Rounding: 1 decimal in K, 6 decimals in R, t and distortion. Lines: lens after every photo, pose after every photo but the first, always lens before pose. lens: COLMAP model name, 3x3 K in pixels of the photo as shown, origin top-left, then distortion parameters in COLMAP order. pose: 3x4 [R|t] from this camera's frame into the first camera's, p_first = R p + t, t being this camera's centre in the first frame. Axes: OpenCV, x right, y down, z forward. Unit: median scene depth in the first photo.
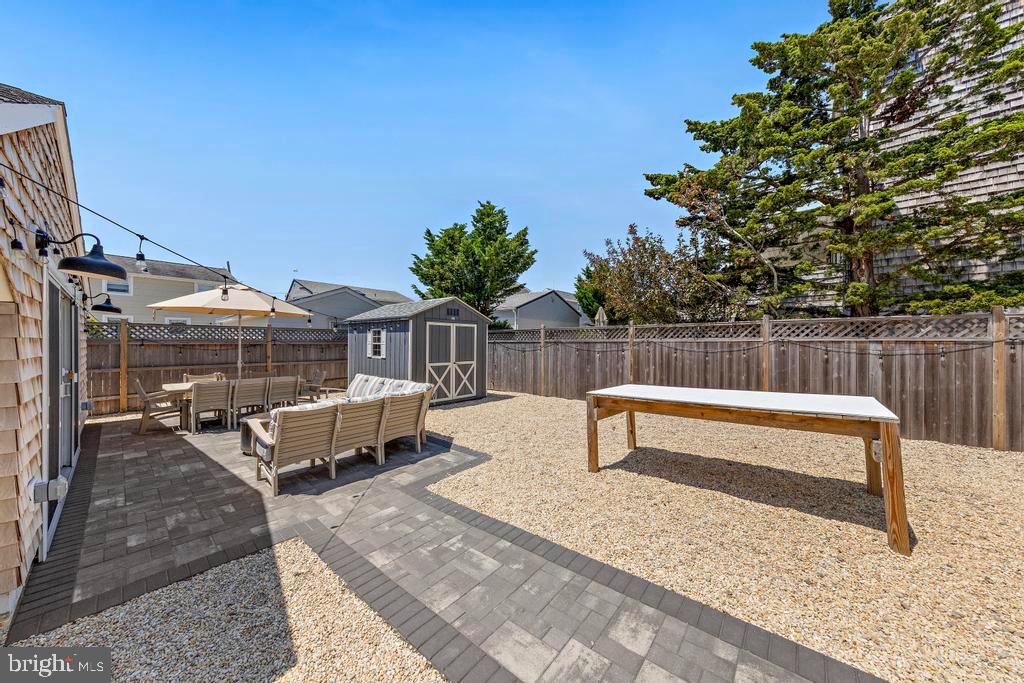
lens RADIAL K [[334.7, 0, 512.0], [0, 334.7, 341.5], [0, 0, 1]] dist [-0.000472, -0.000009]
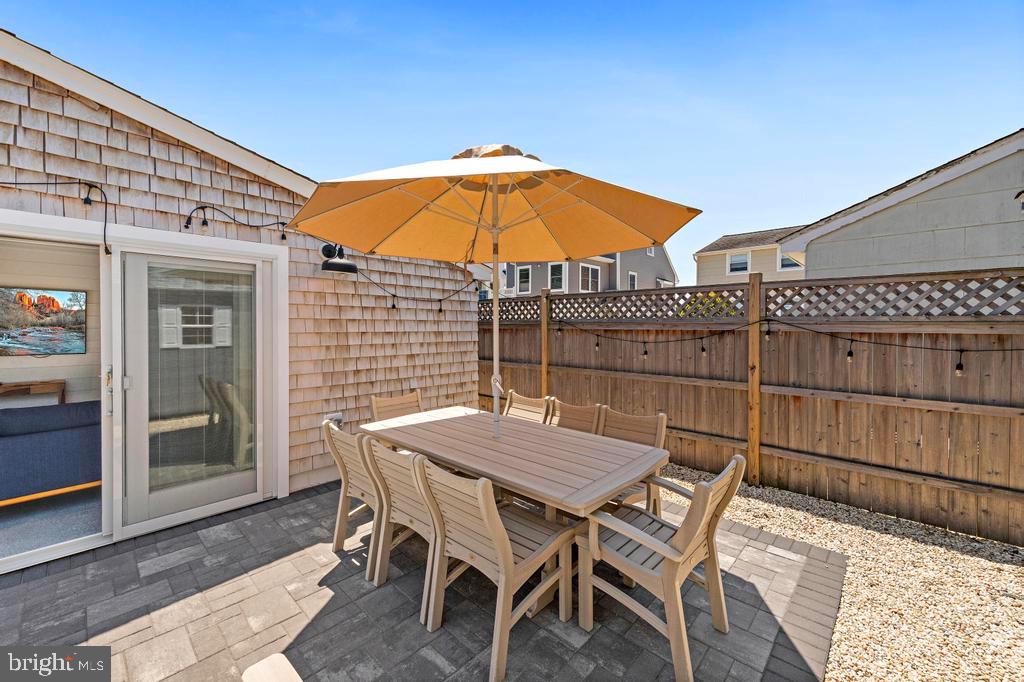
lens RADIAL K [[411.7, 0, 512.0], [0, 411.7, 341.0], [0, 0, 1]] dist [0.008012, 0.000080]
pose [[-0.037518, 0.034358, -0.998705, -0.349638], [0.000196, 0.999409, 0.034375, 0.004943], [0.999296, 0.001094, -0.037502, 0.916817]]
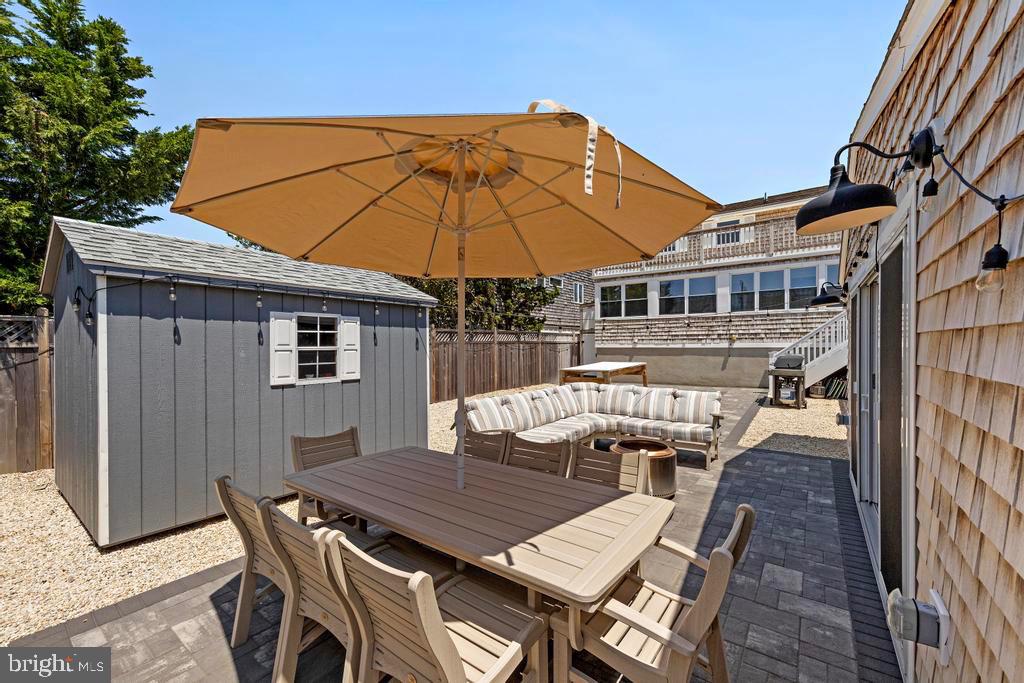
lens RADIAL K [[411.7, 0, 512.0], [0, 411.7, 341.5], [0, 0, 1]] dist [0.008012, 0.000080]
pose [[-0.068373, 0.007807, 0.997629, -1.026200], [0.003845, 0.999964, -0.007562, 0.001691], [-0.997652, 0.003319, -0.068400, 0.863157]]
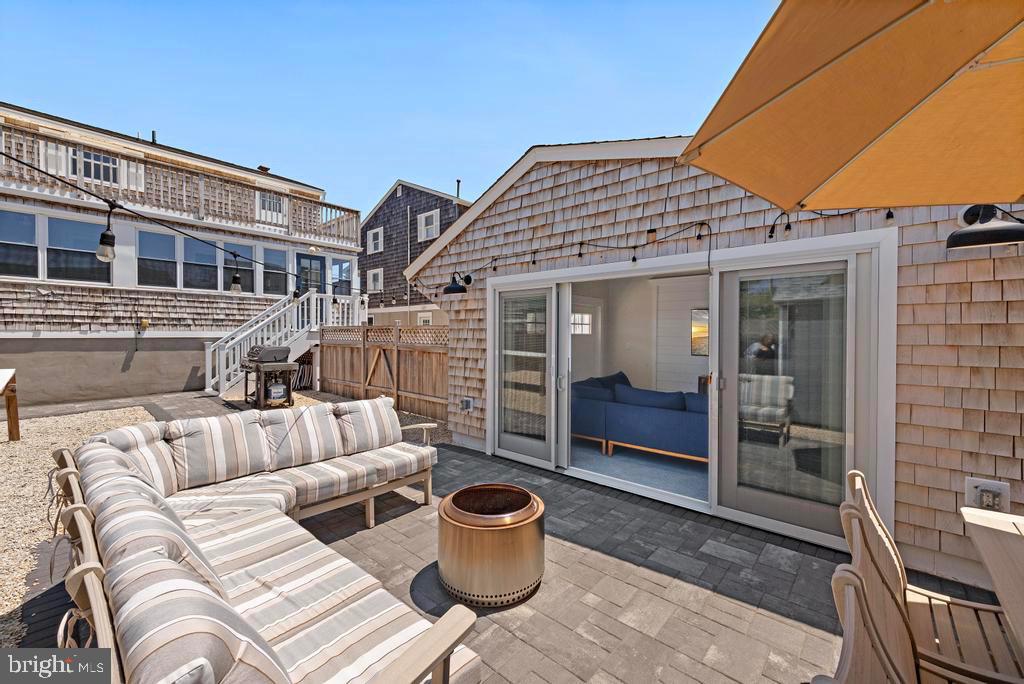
lens RADIAL K [[411.7, 0, 512.0], [0, 411.7, 342.0], [0, 0, 1]] dist [0.008012, 0.000080]
pose [[-0.999912, -0.004696, 0.012371, -0.482563], [-0.004487, 0.999847, 0.016884, 0.005234], [-0.012448, 0.016827, -0.999781, 0.986758]]
